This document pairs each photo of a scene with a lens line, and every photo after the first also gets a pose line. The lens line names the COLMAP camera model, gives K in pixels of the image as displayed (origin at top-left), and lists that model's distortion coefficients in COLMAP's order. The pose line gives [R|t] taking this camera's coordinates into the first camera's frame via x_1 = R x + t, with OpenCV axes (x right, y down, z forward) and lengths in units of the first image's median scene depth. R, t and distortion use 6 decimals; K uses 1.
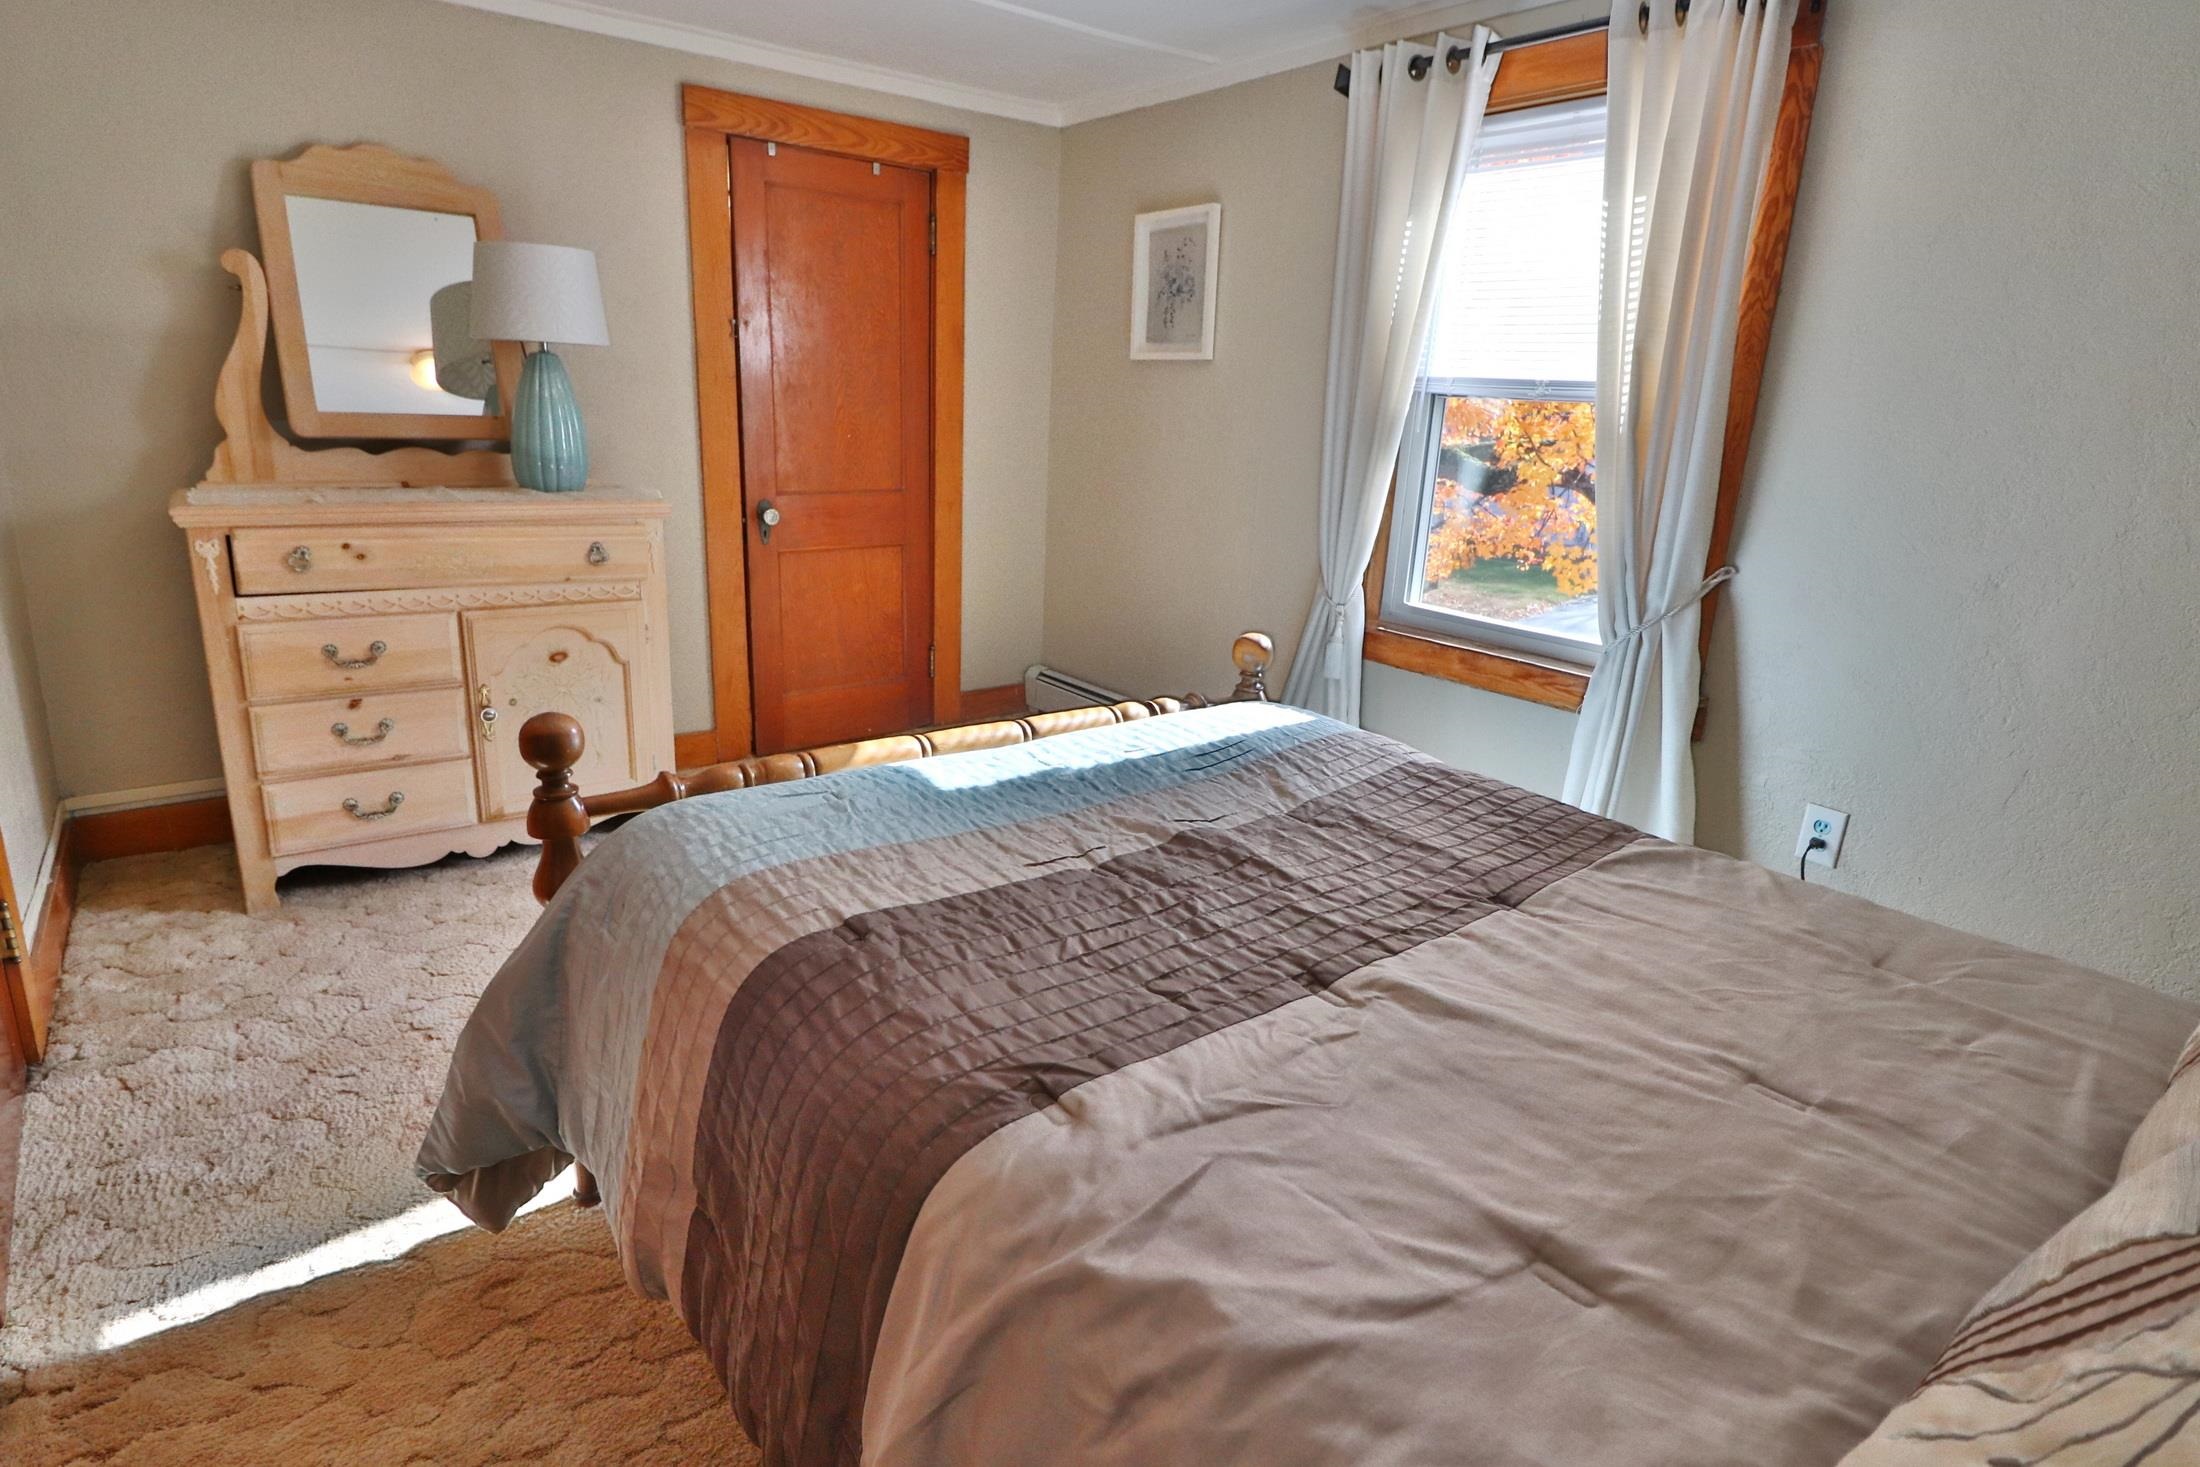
lens RADIAL K [[1134.8, 0, 1094.1], [0, 1134.8, 718.8], [0, 0, 1]] dist [0.002066, -0.015188]
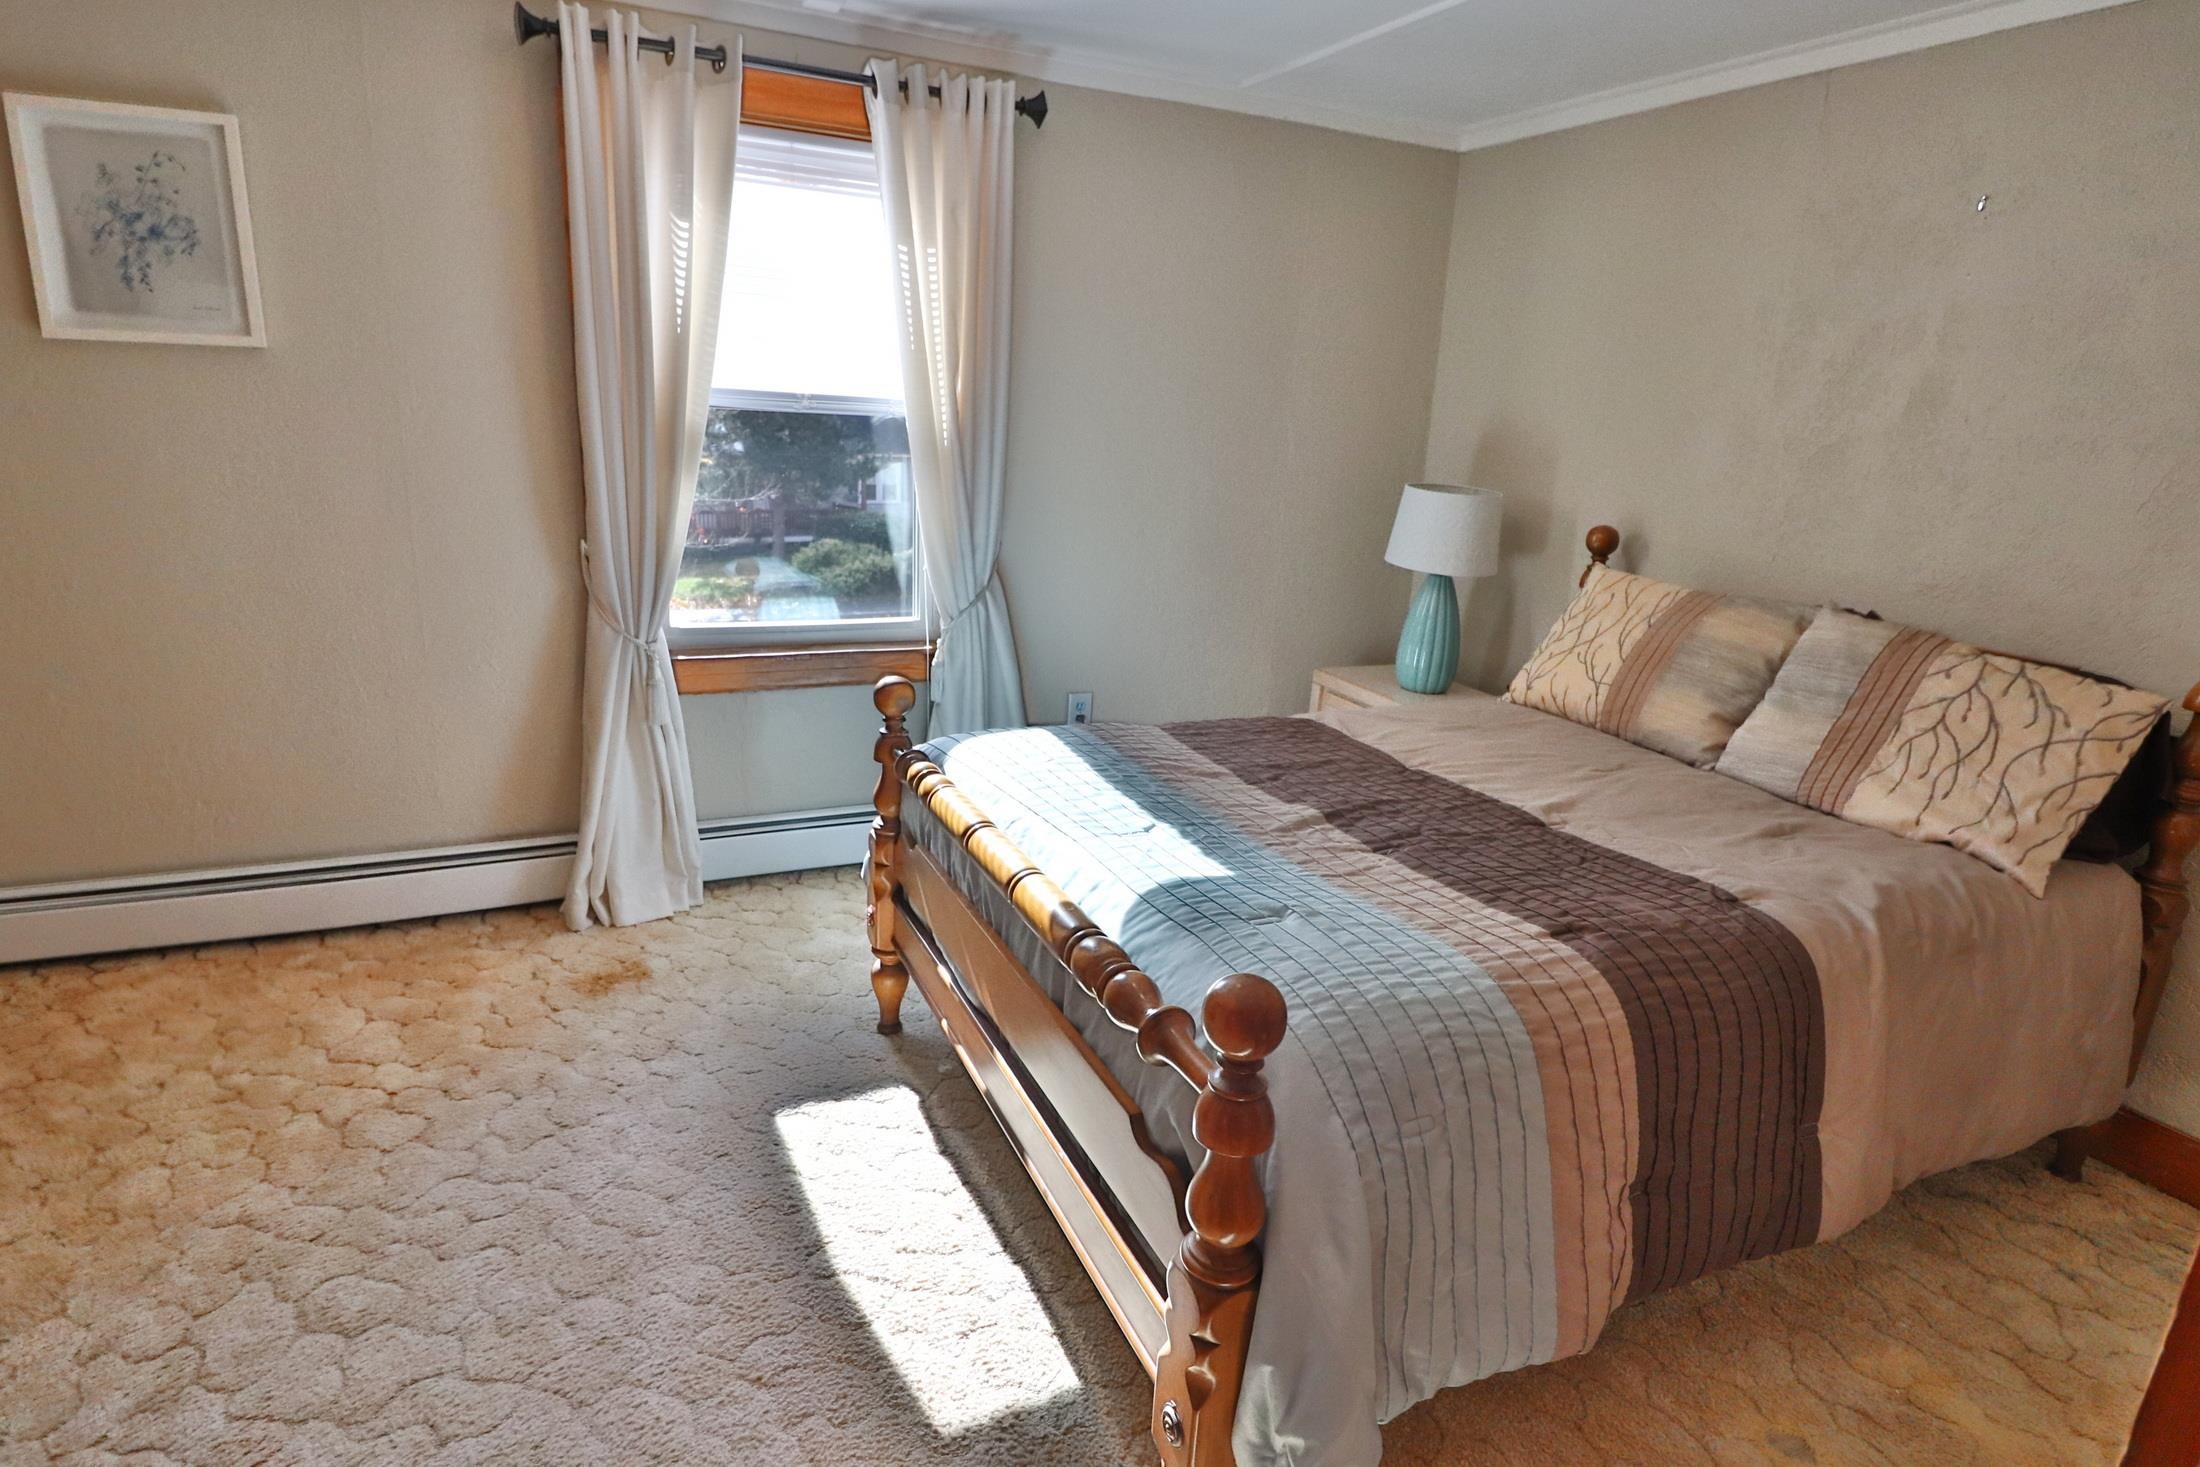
lens RADIAL K [[1134.8, 0, 1094.1], [0, 1134.8, 718.8], [0, 0, 1]] dist [0.002066, -0.015188]
pose [[0.230744, -0.284913, 0.930367, -1.103400], [0.229202, 0.945178, 0.232603, -0.342397], [-0.945634, 0.159570, 0.283397, 0.853961]]
